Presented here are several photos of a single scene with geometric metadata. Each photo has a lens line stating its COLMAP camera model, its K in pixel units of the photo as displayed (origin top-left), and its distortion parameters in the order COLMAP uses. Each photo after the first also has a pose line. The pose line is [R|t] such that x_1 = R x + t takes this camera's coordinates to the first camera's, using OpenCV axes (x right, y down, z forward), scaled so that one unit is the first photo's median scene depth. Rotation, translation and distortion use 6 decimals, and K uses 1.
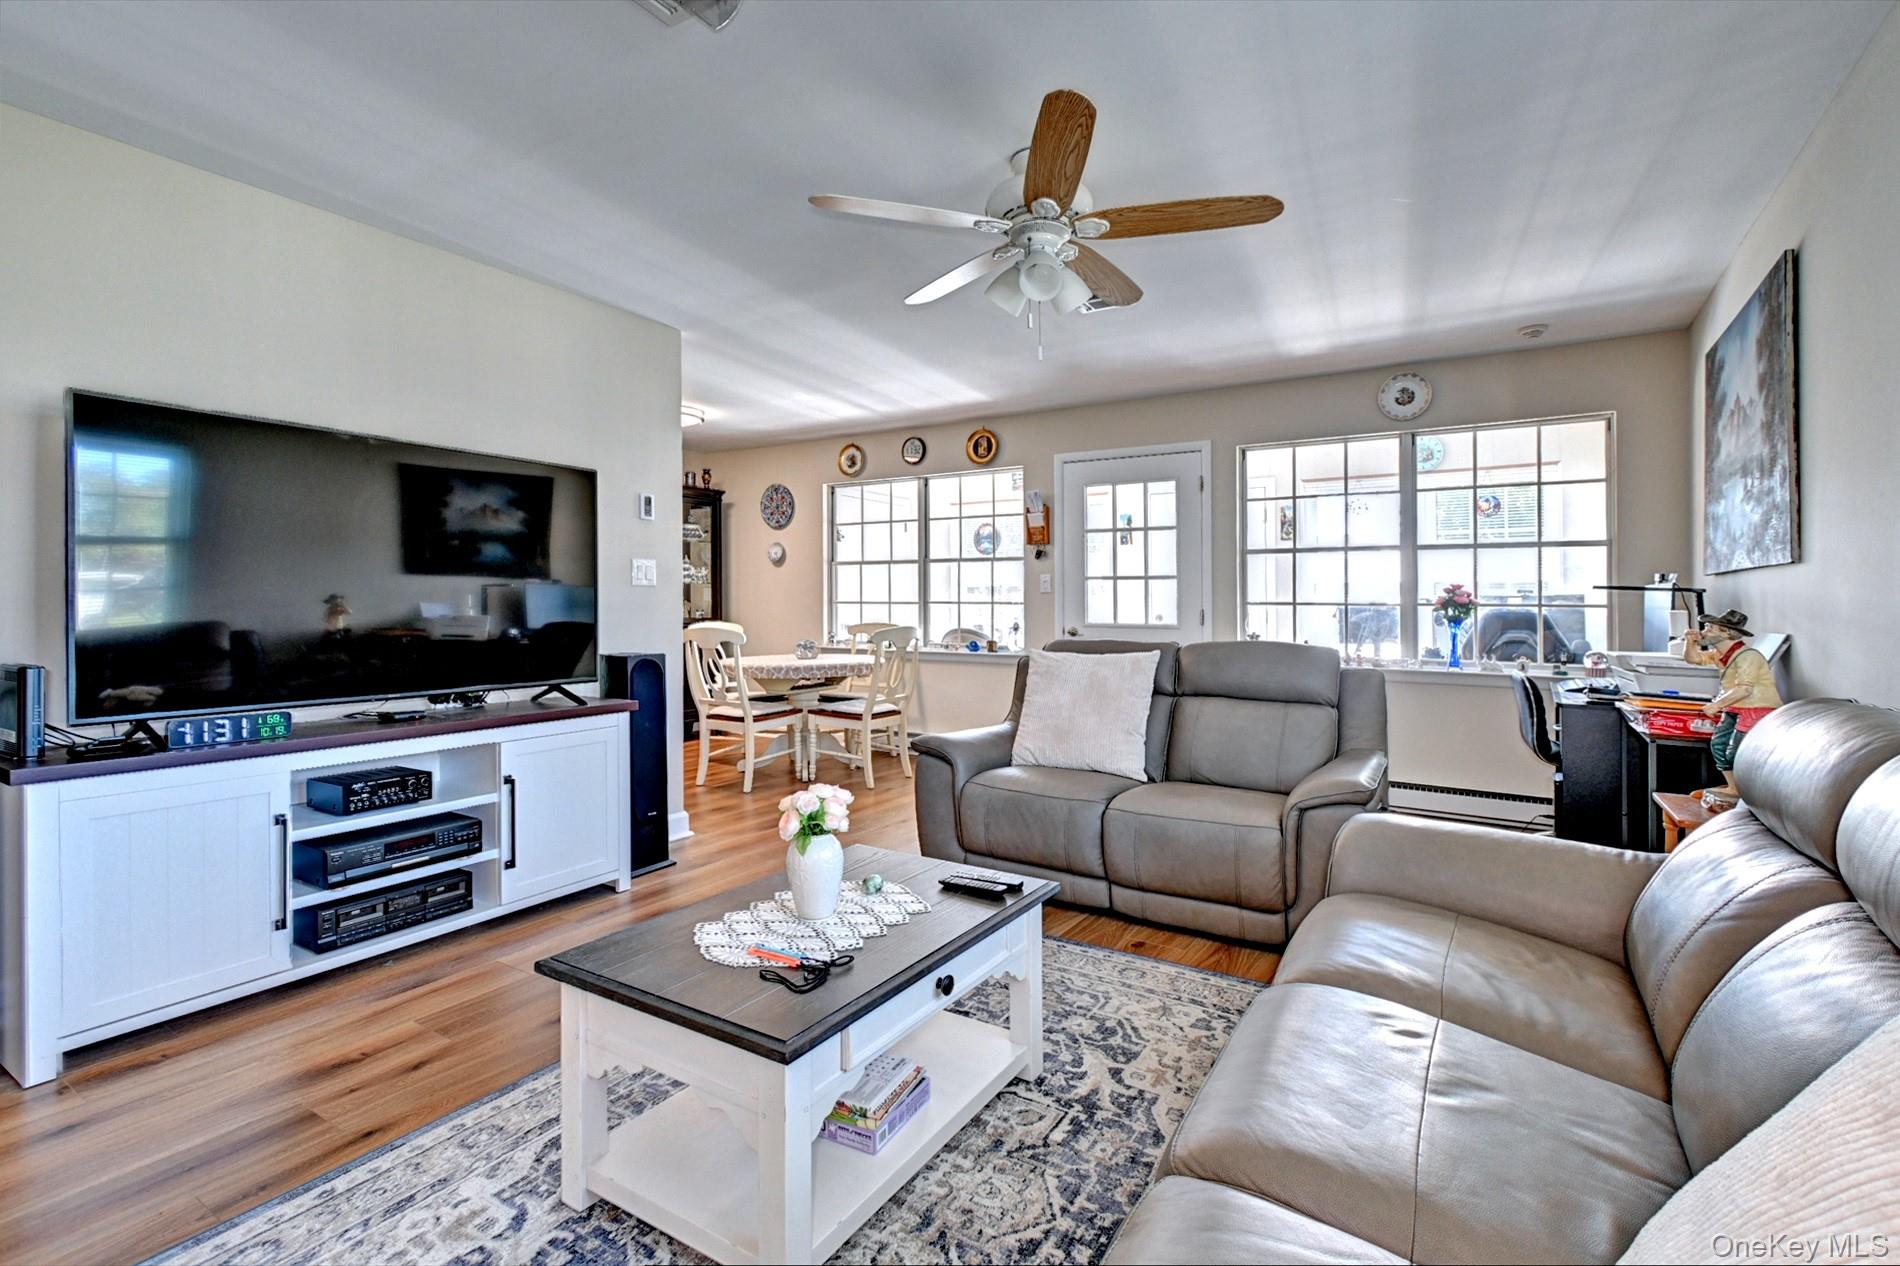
lens RADIAL K [[843.9, 0, 888.3], [0, 843.9, 586.5], [0, 0, 1]] dist [0.005833, -0.003462]
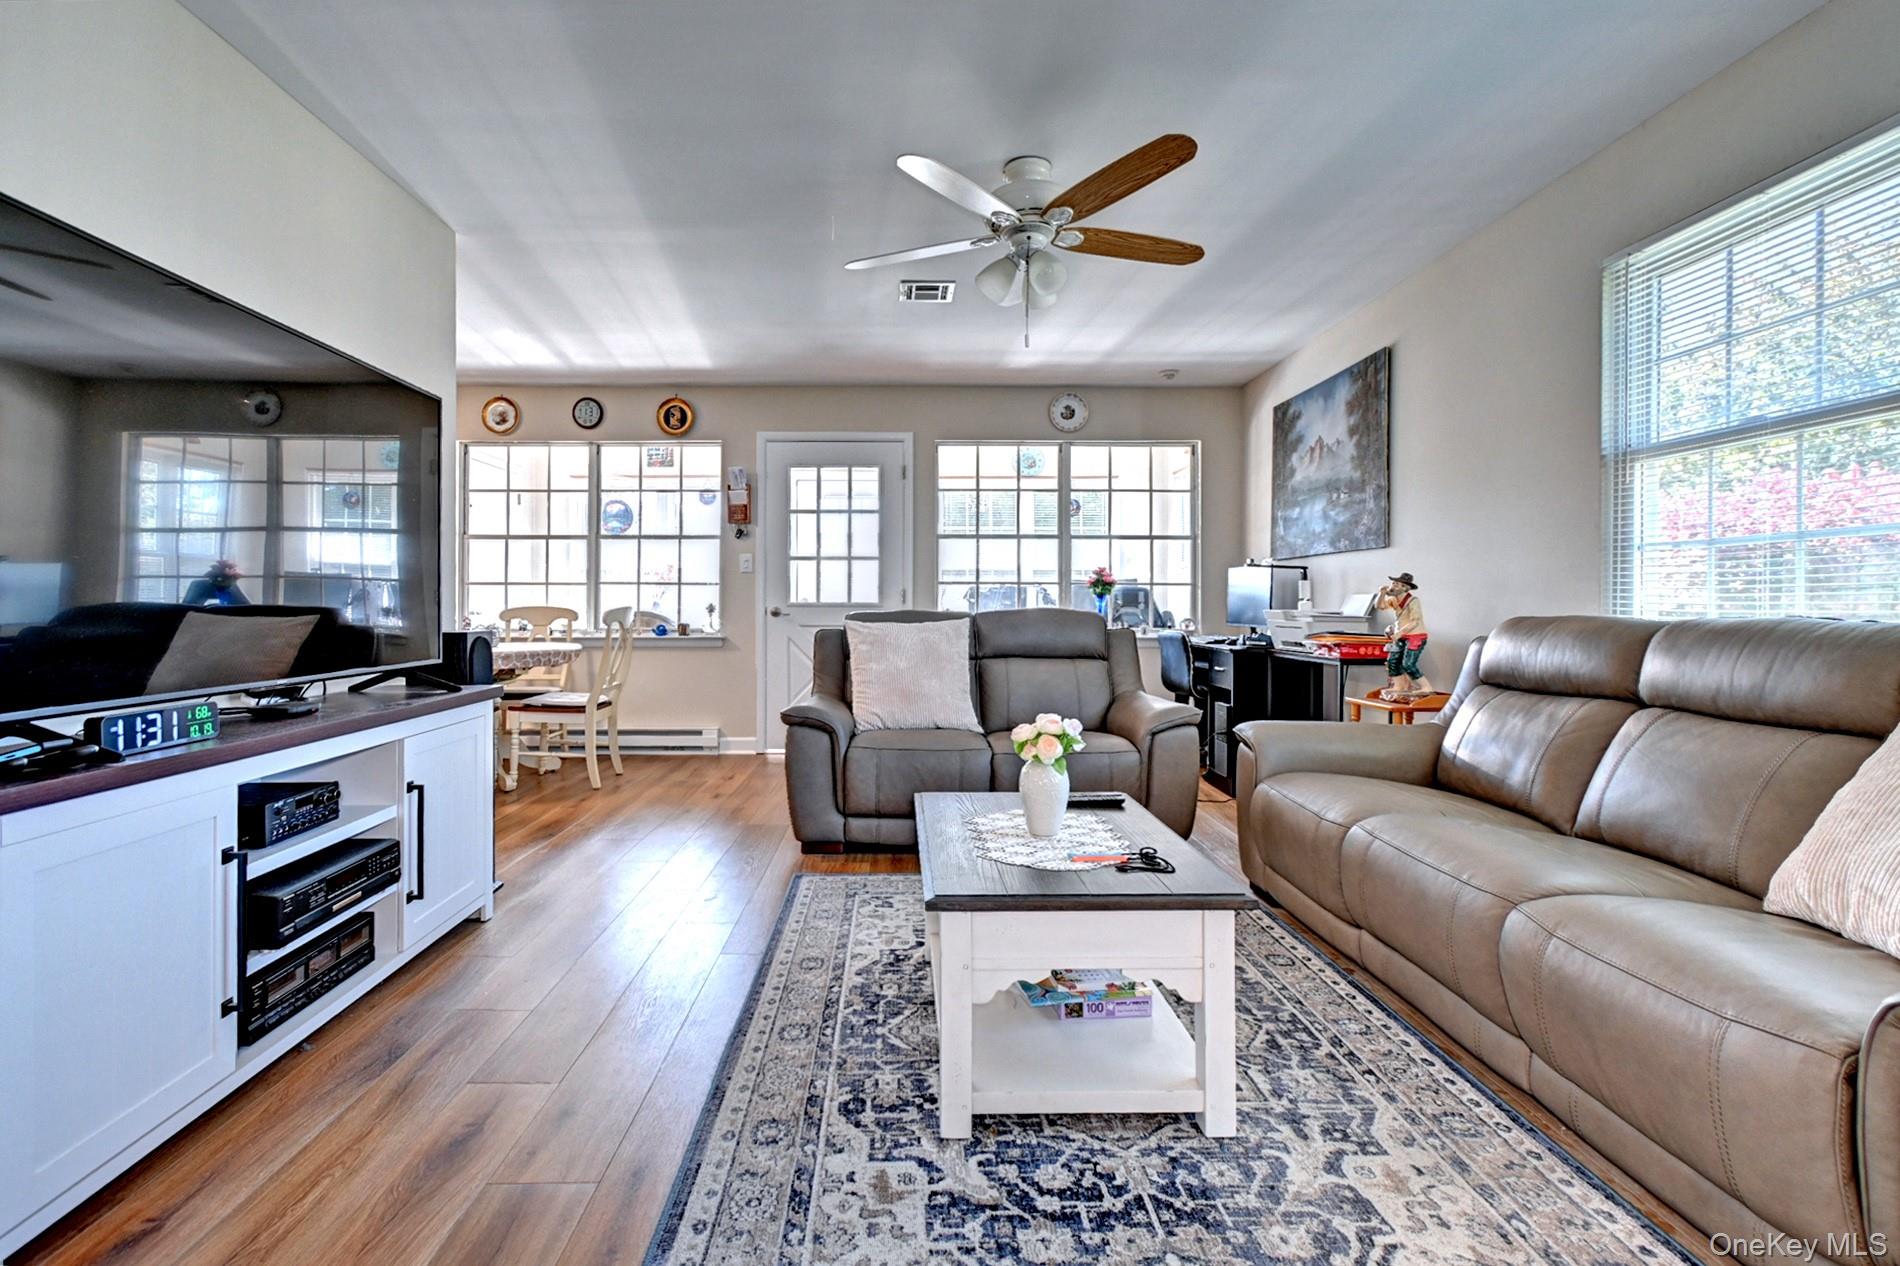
lens RADIAL K [[917.4, 0, 847.9], [0, 917.4, 587.9], [0, 0, 1]] dist [0.005216, 0.000175]
pose [[0.843507, 0.006128, 0.537083, -0.423675], [-0.009083, 0.999955, 0.002855, 0.031203], [-0.537041, -0.007287, 0.843525, 0.061423]]
